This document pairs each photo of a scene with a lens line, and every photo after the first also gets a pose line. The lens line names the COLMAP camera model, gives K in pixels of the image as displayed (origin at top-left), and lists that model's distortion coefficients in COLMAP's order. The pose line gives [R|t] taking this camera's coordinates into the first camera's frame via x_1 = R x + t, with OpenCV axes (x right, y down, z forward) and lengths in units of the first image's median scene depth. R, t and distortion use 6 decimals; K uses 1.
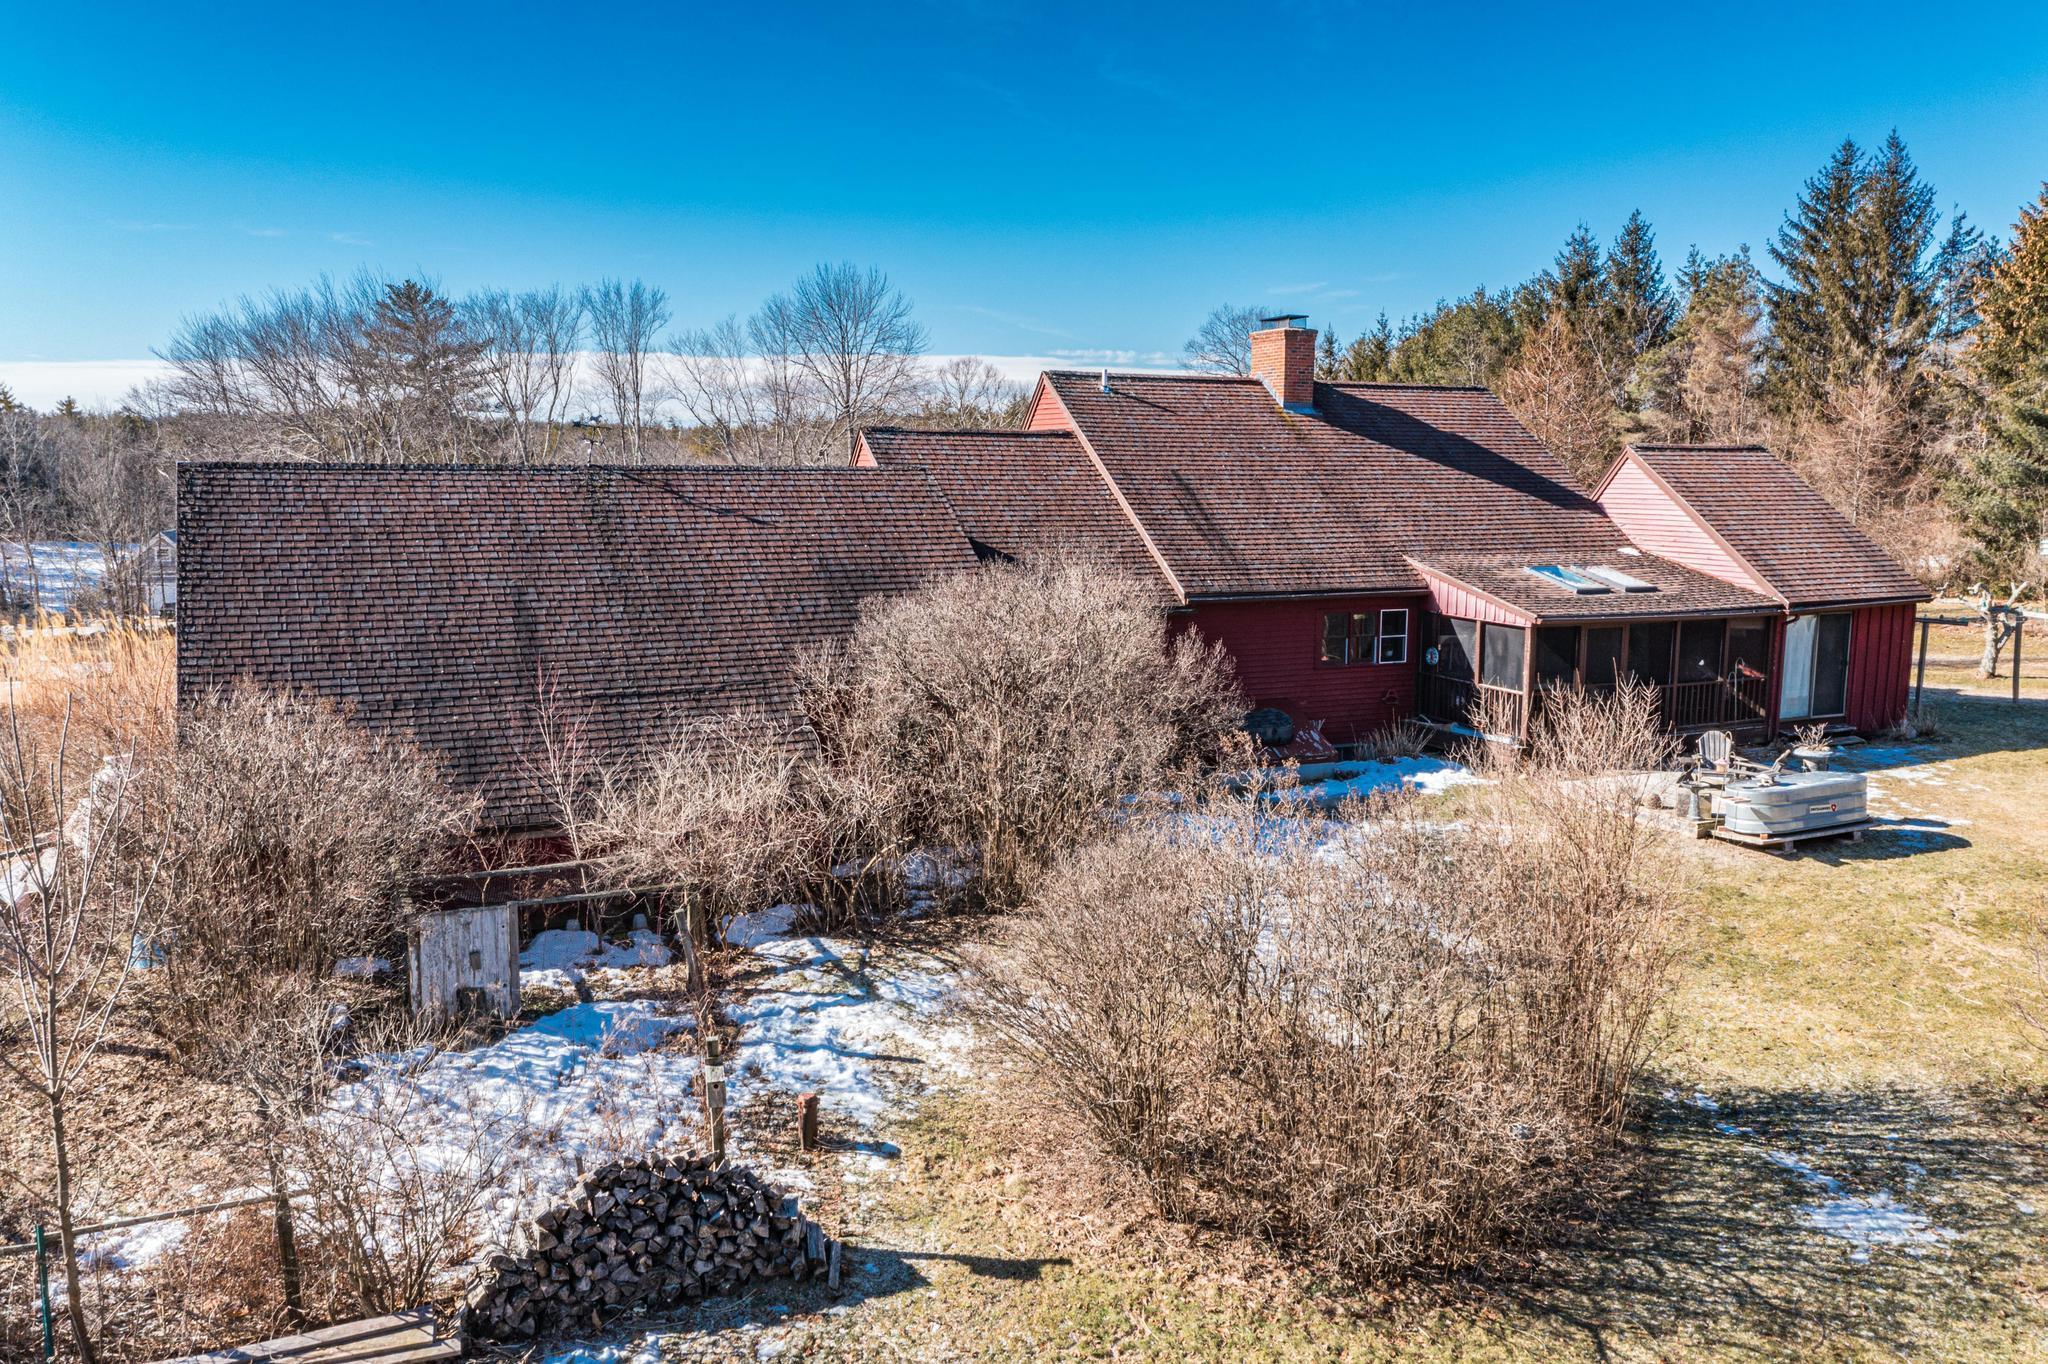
lens RADIAL K [[1590.5, 0, 1024.0], [0, 1590.5, 682.0], [0, 0, 1]] dist [-0.006759, -0.002207]
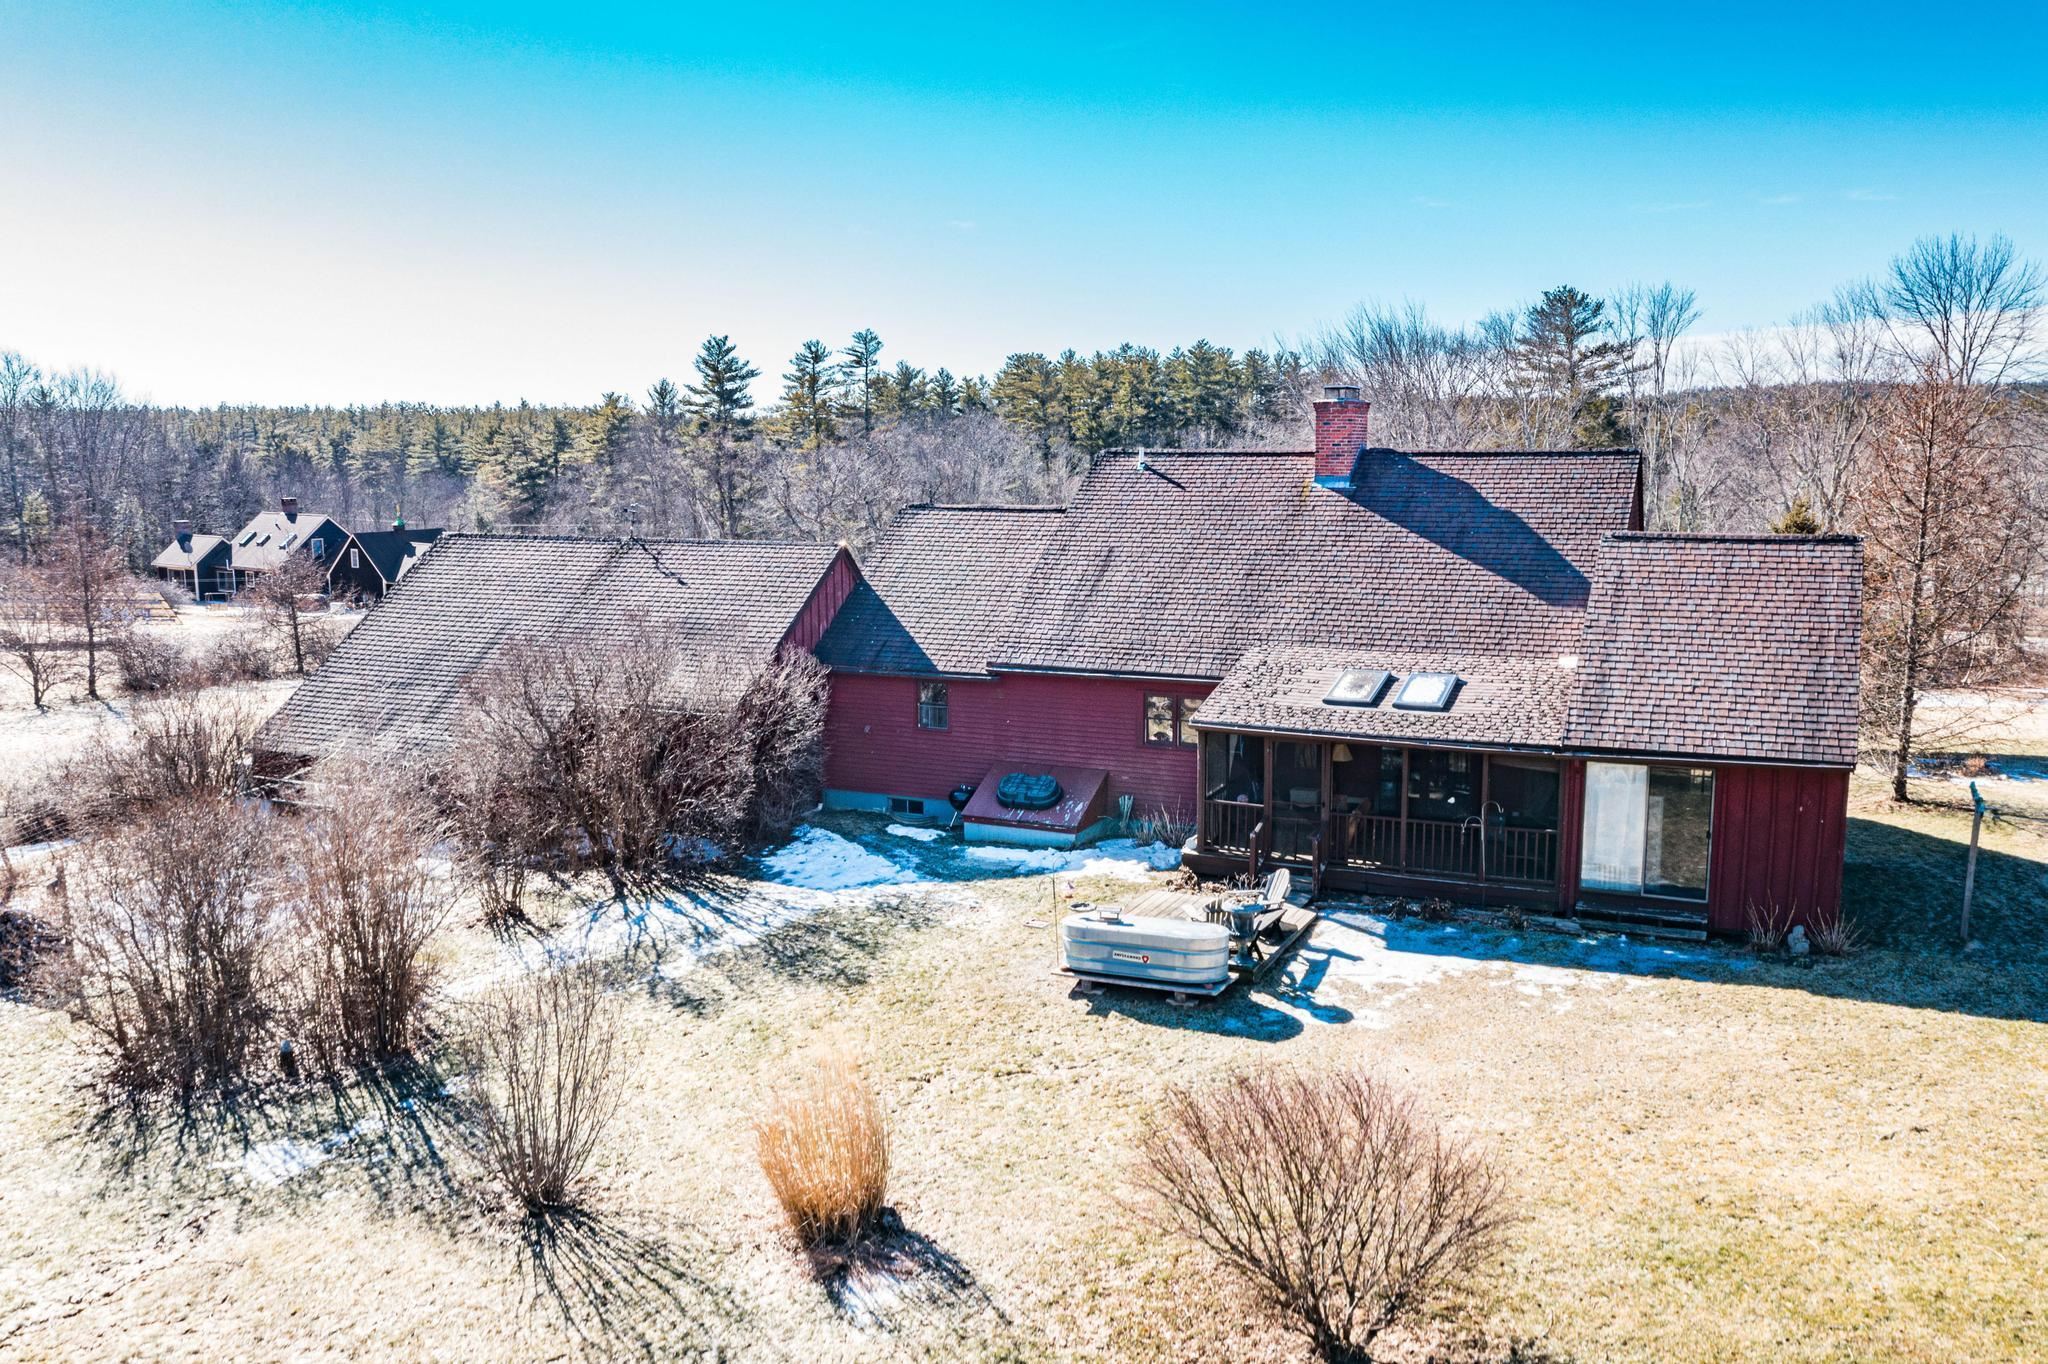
lens RADIAL K [[1625.5, 0, 1024.0], [0, 1625.5, 682.0], [0, 0, 1]] dist [-0.004260, 0.052647]
pose [[0.642911, 0.104598, -0.758765, 1.667305], [-0.094013, 0.993917, 0.057356, -0.185593], [0.760149, 0.034459, 0.648834, 0.460261]]
